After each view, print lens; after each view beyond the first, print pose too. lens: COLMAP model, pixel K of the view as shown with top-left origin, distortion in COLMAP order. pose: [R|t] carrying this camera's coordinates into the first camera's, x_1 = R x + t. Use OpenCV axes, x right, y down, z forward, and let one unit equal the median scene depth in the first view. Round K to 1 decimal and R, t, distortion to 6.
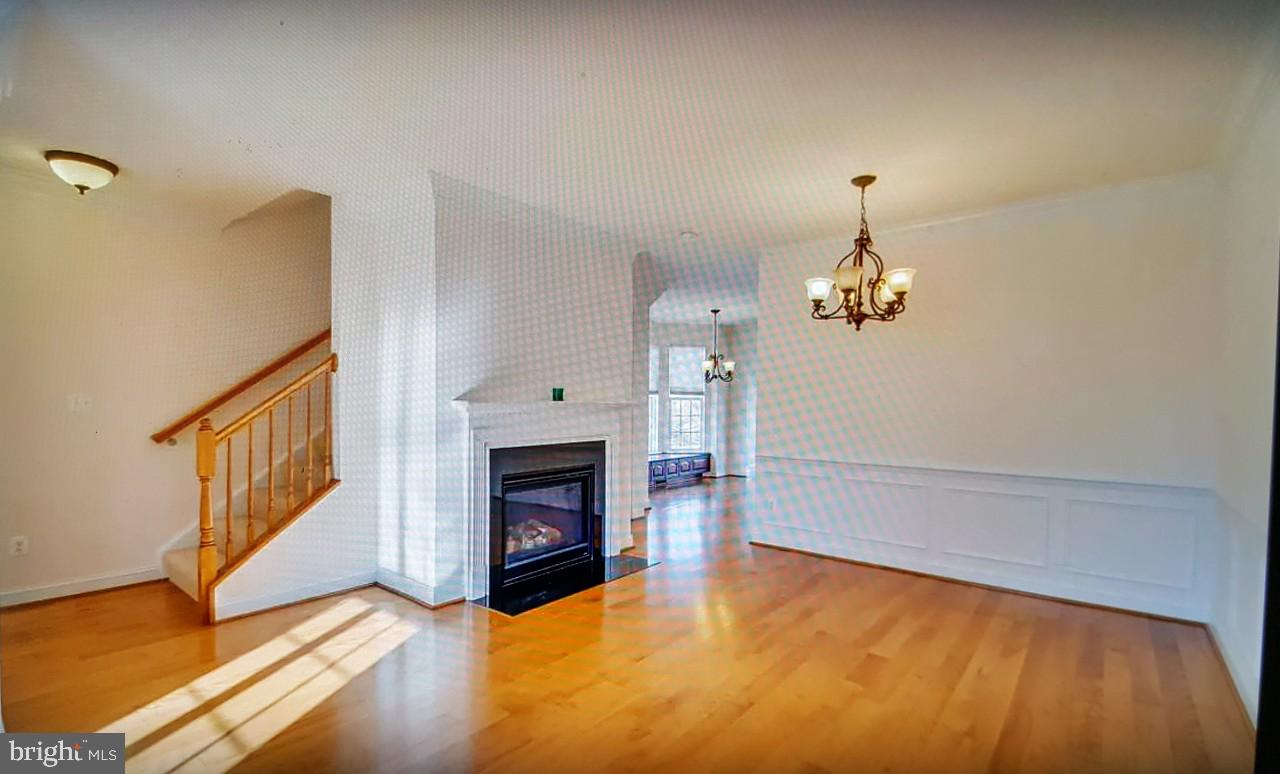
lens RADIAL K [[580.7, 0, 639.5], [0, 580.7, 390.2], [0, 0, 1]] dist [0.000984, -0.000141]
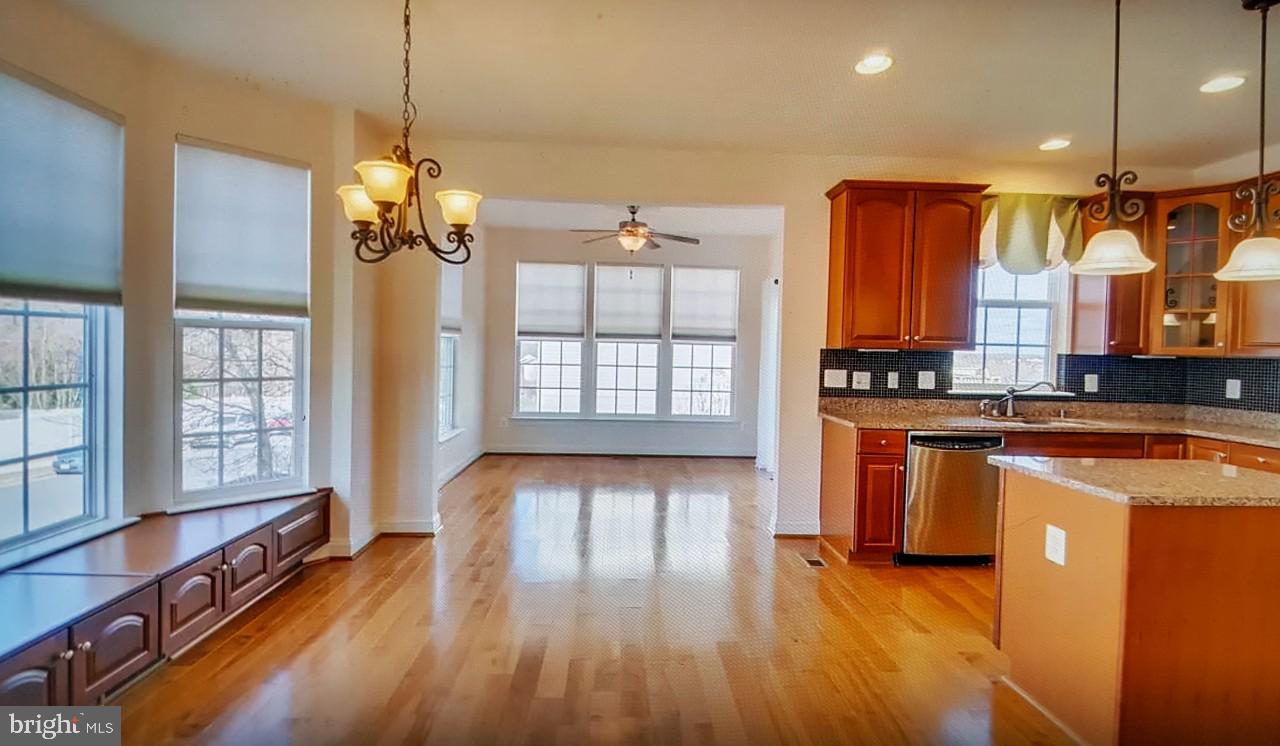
lens RADIAL K [[580.4, 0, 649.4], [0, 580.4, 370.4], [0, 0, 1]] dist [0.006297, -0.007023]
pose [[0.737374, -0.006797, 0.675450, 0.030737], [-0.035572, 0.998171, 0.048877, 0.016134], [-0.674547, -0.060068, 0.735784, 0.630987]]
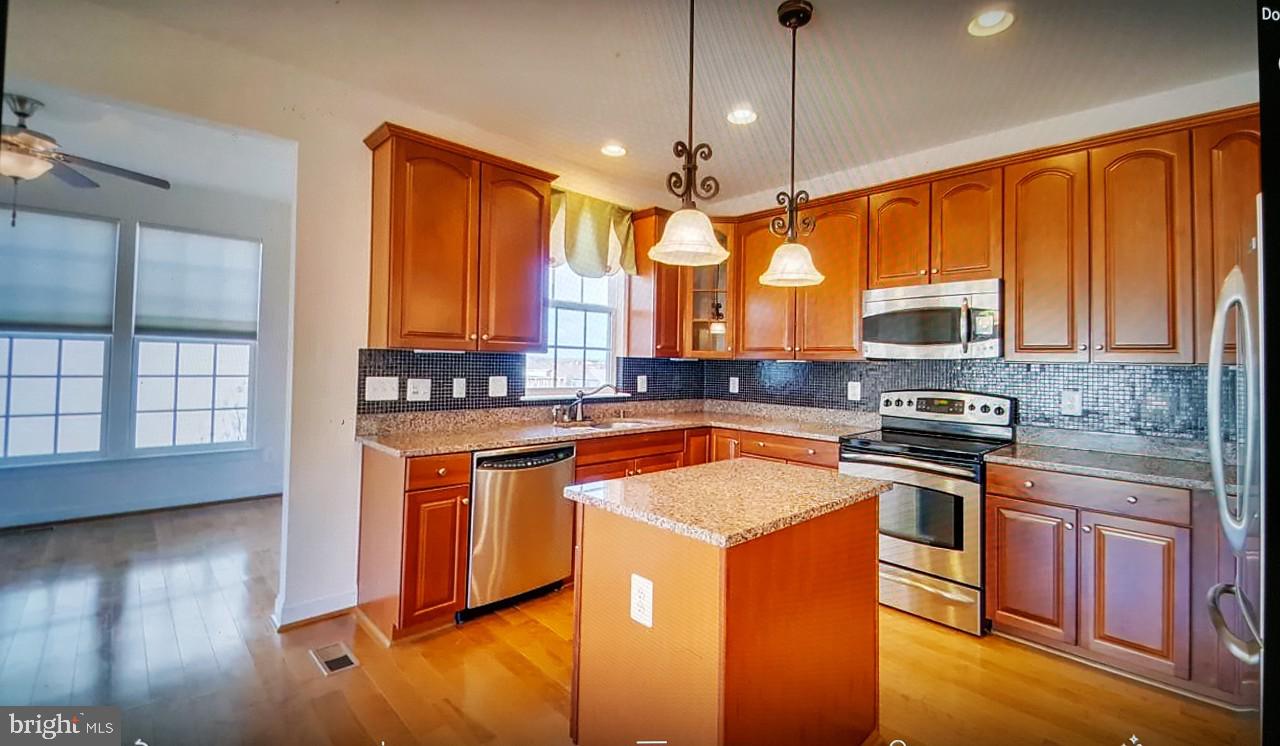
lens RADIAL K [[550.9, 0, 675.4], [0, 550.9, 350.4], [0, 0, 1]] dist [0.000103, -0.003904]
pose [[0.088321, 0.026304, 0.995745, 0.125382], [-0.040720, 0.998911, -0.022776, 0.017188], [-0.995259, -0.038536, 0.089296, 0.662411]]
